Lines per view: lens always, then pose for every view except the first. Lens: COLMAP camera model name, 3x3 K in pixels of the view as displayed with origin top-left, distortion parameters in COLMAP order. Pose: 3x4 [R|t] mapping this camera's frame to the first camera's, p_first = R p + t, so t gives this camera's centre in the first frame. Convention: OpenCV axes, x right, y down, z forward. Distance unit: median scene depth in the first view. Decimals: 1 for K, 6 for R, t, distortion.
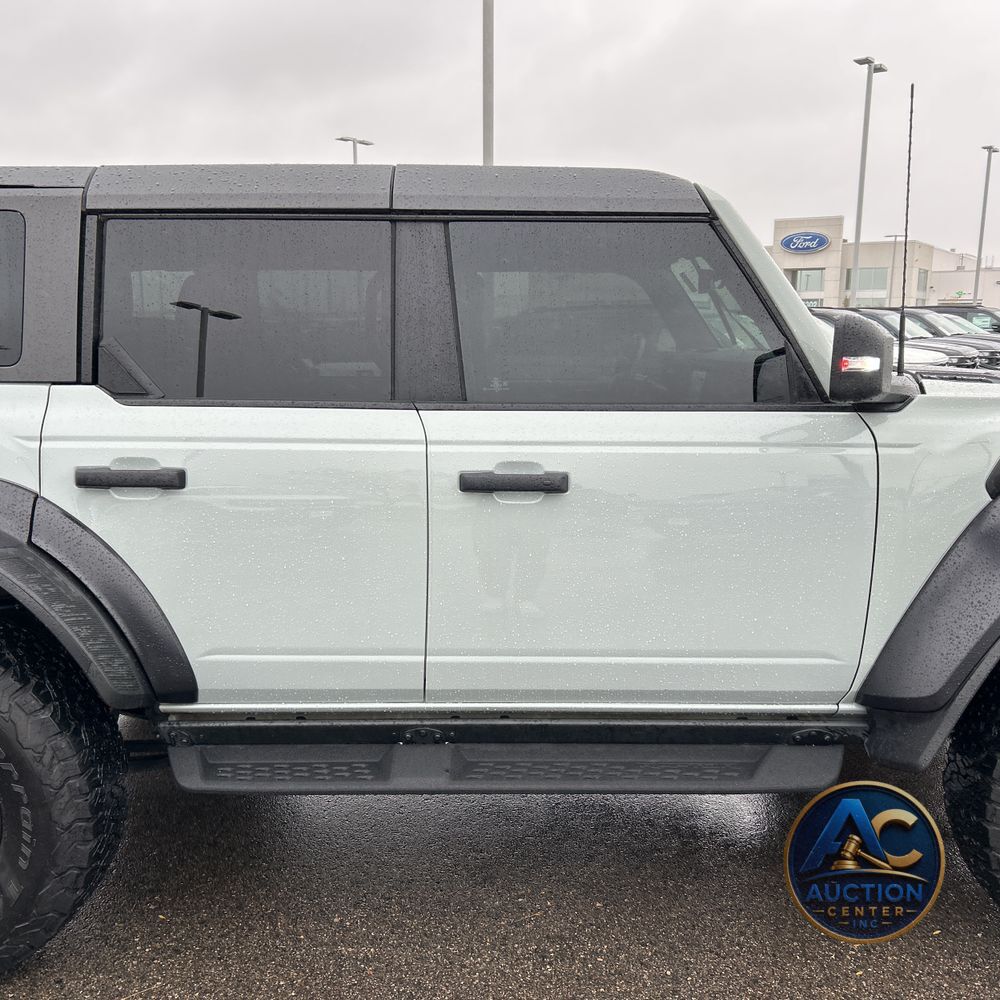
lens RADIAL K [[1001.4, 0, 498.9], [0, 1001.4, 503.2], [0, 0, 1]] dist [0.100164, -0.183385]
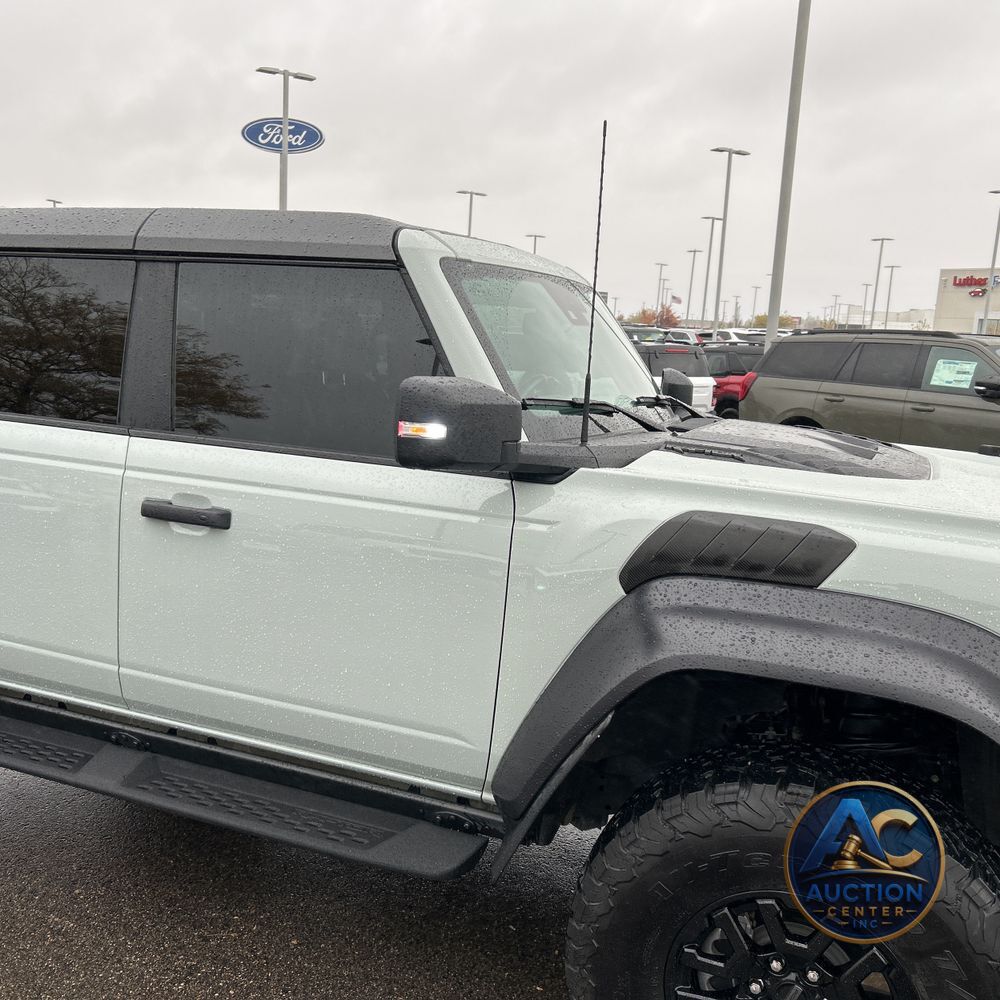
lens RADIAL K [[1001.4, 0, 498.9], [0, 1001.4, 503.2], [0, 0, 1]] dist [0.100164, -0.183385]
pose [[0.921707, 0.108525, -0.372395, 0.681781], [-0.111633, 0.993661, 0.013278, -0.079354], [0.371475, 0.029333, 0.927979, 0.146528]]
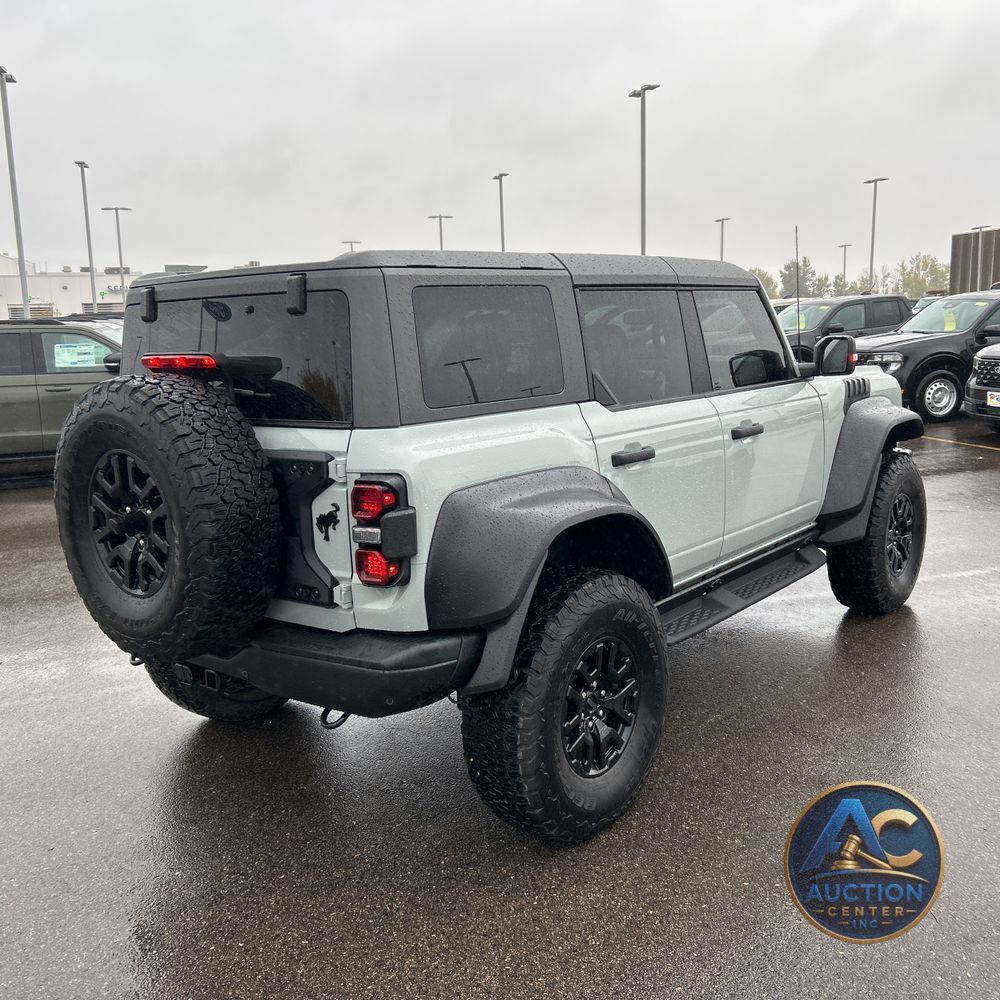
lens RADIAL K [[1034.1, 0, 503.9], [0, 1034.1, 495.6], [0, 0, 1]] dist [0.104521, -0.221441]
pose [[0.616637, -0.155693, 0.771699, -1.699643], [0.167462, 0.983756, 0.064664, -0.099868], [-0.769230, 0.089356, 0.632693, 0.139180]]
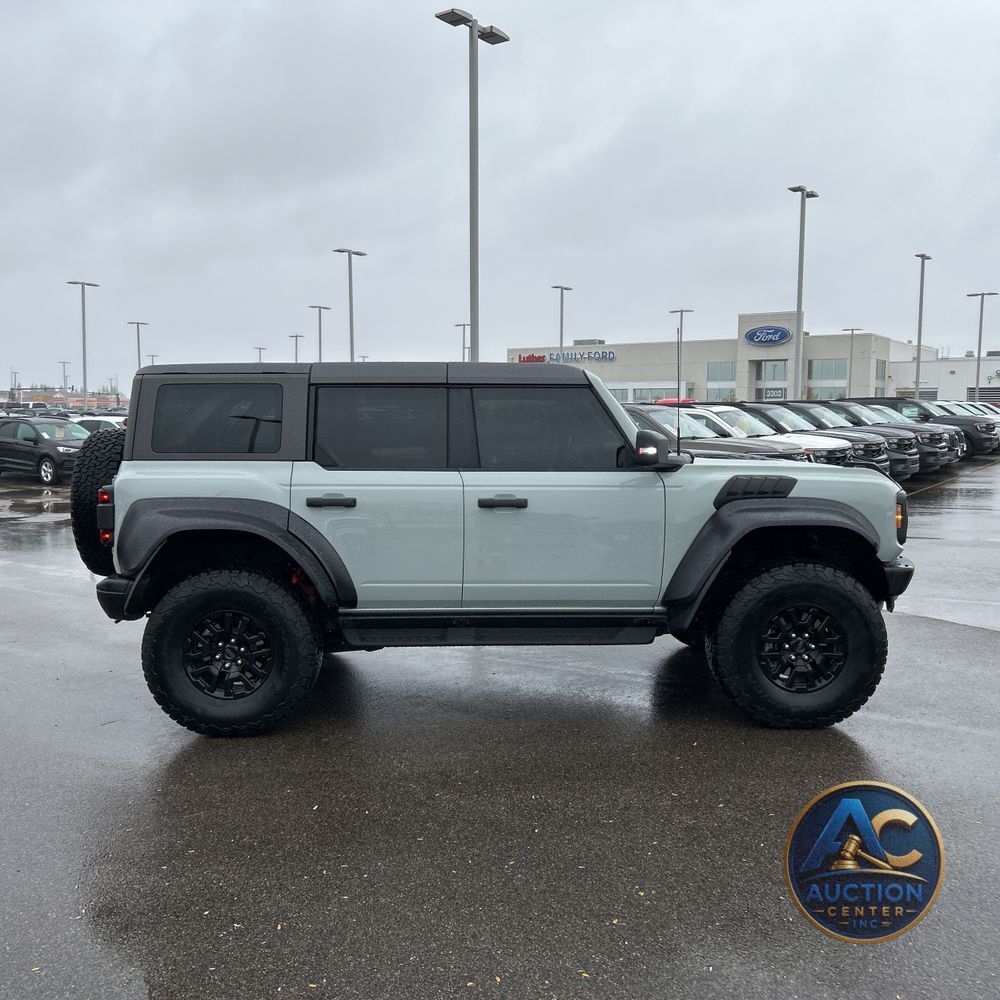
lens RADIAL K [[1011.2, 0, 483.1], [0, 1011.2, 503.3], [0, 0, 1]] dist [0.156660, -0.411767]
pose [[0.999978, -0.005040, 0.004371, -0.037976], [0.005395, 0.996349, -0.085198, 0.165792], [-0.003926, 0.085220, 0.996354, -1.207313]]
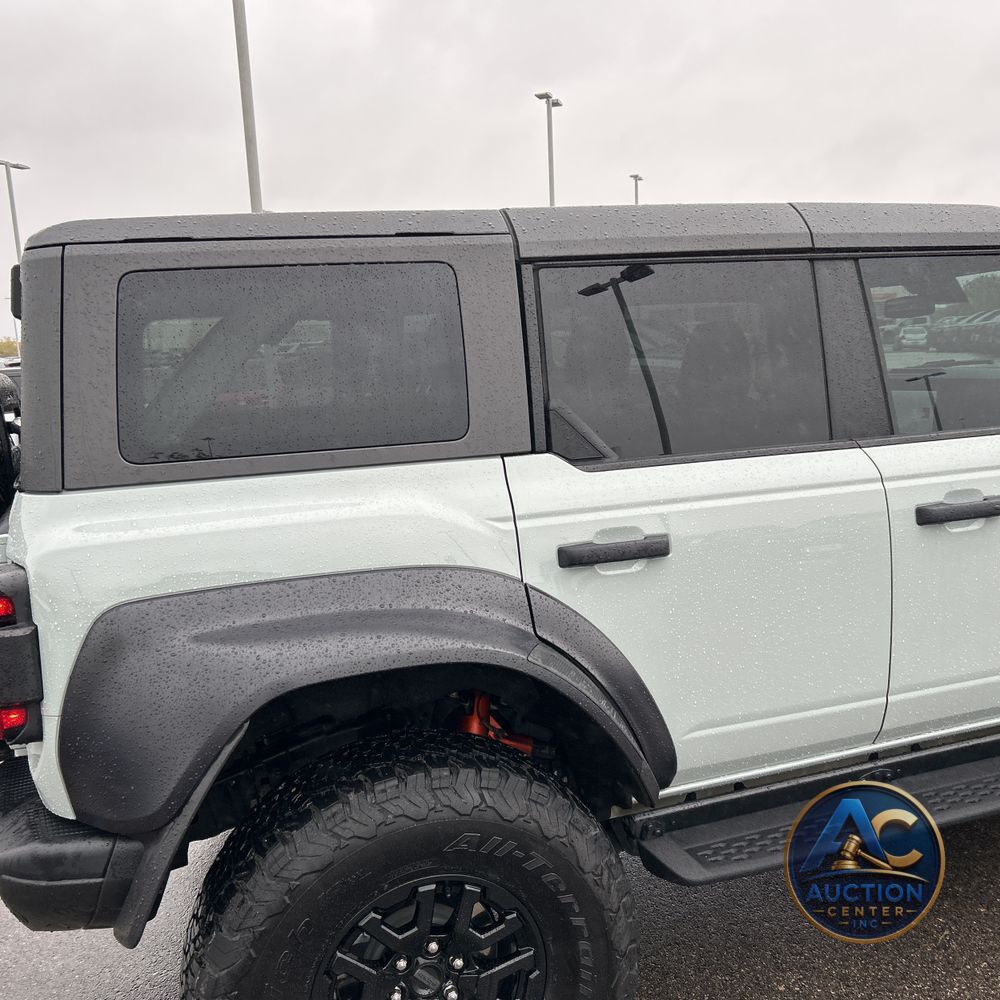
lens RADIAL K [[1001.4, 0, 498.9], [0, 1001.4, 503.2], [0, 0, 1]] dist [0.100164, -0.183385]
pose [[0.939462, -0.102965, 0.326817, -0.736418], [0.110417, 0.993876, -0.004277, -0.073365], [-0.324375, 0.040104, 0.945078, 0.177311]]
